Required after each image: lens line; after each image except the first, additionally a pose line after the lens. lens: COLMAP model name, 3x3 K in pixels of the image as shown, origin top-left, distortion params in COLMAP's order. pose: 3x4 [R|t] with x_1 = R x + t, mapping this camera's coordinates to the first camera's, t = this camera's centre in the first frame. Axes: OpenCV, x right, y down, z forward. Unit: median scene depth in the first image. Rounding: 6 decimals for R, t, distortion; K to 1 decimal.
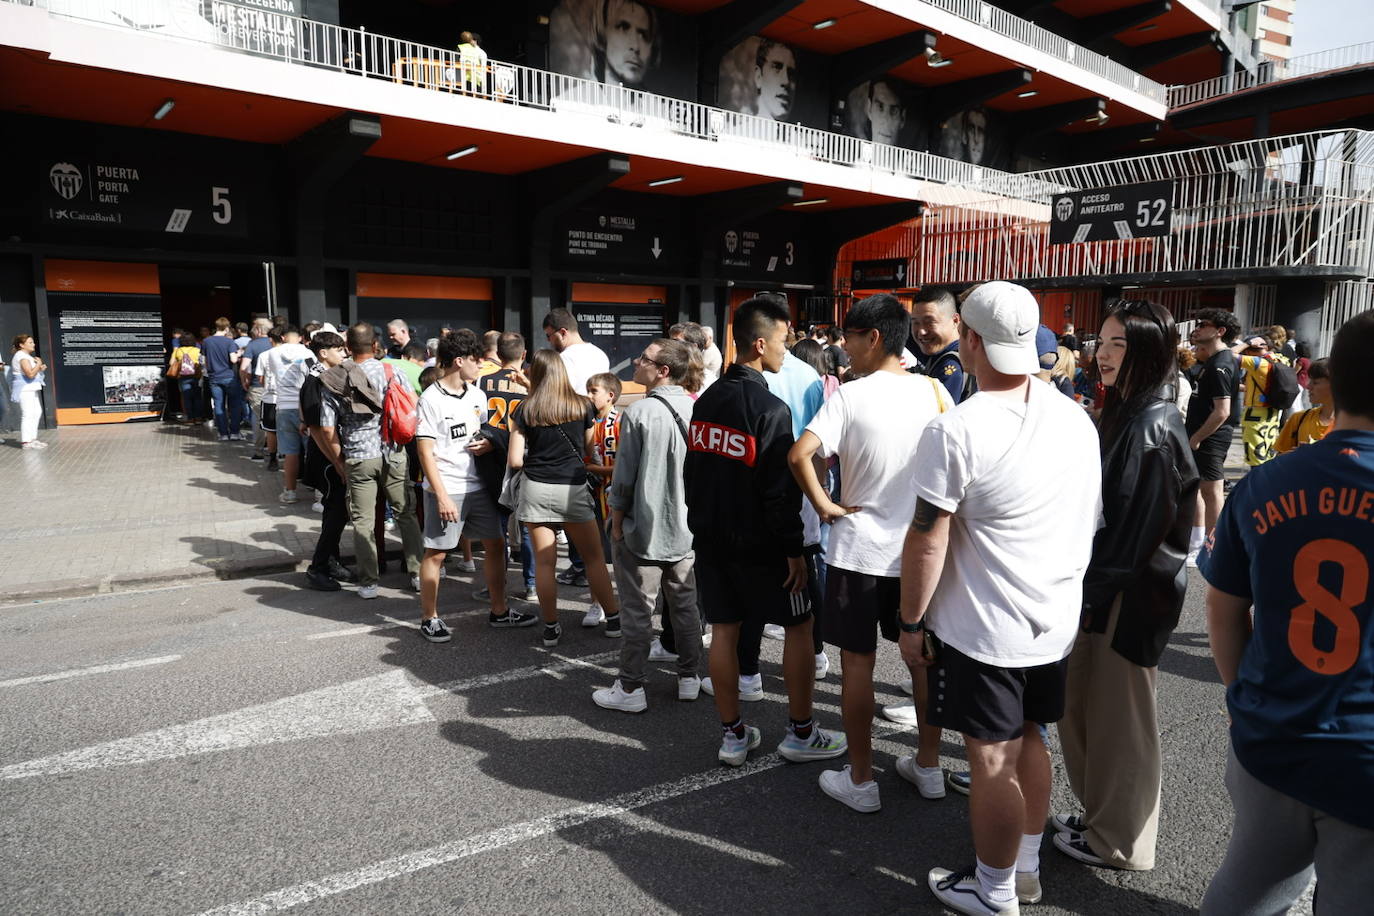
lens RADIAL K [[915.1, 0, 687.0], [0, 915.1, 458.0], [0, 0, 1]] dist [0.006191, 0.007650]
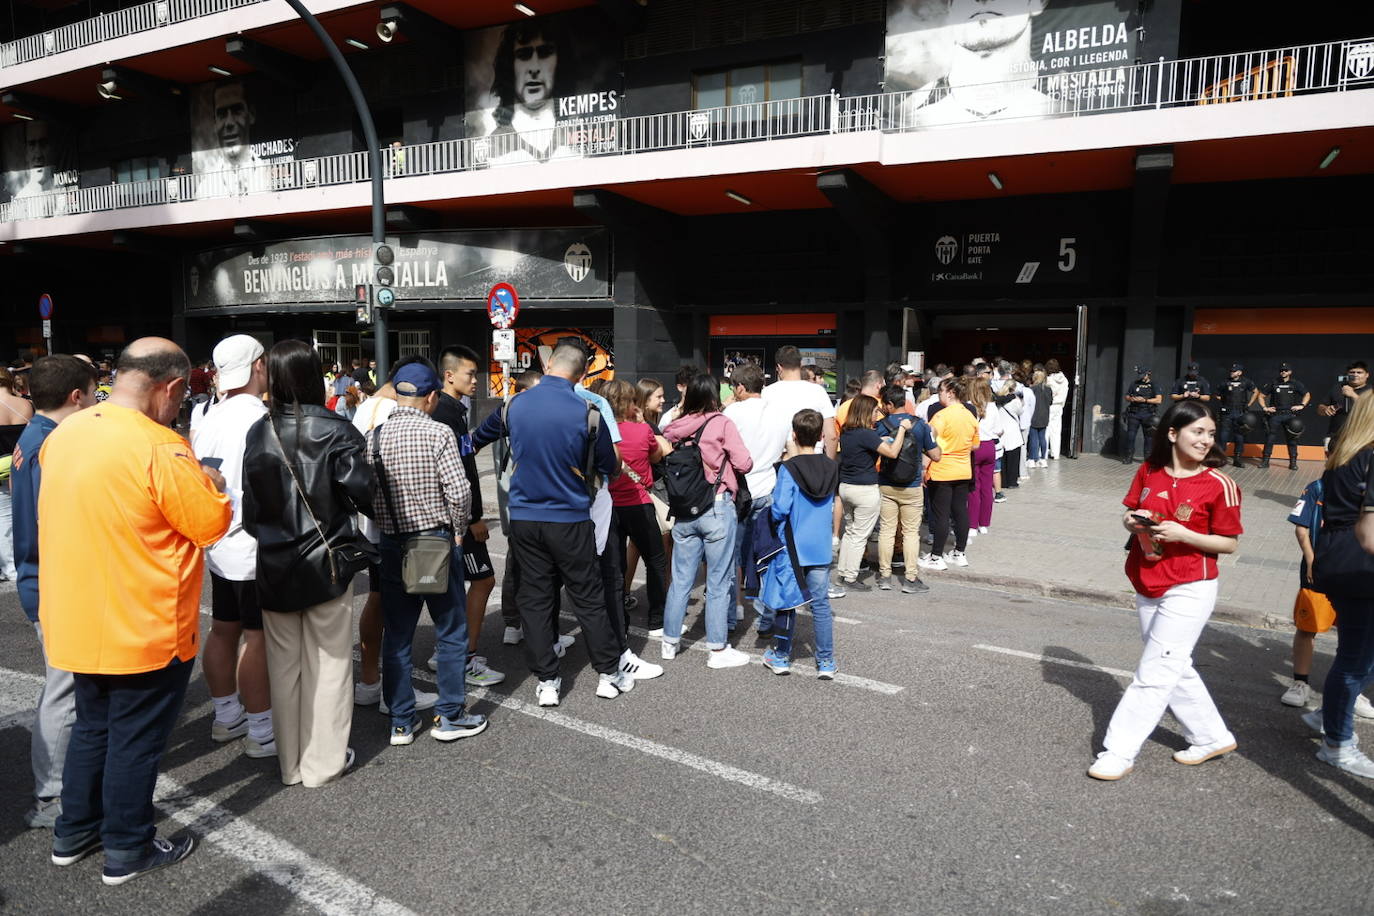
lens RADIAL K [[872.4, 0, 687.0], [0, 872.4, 458.0], [0, 0, 1]] dist [-0.068878, 0.000950]
pose [[0.505073, 0.079994, -0.859361, 0.165080], [-0.110630, 0.993482, 0.027458, -0.017127], [0.855957, 0.081202, 0.510631, 0.132362]]
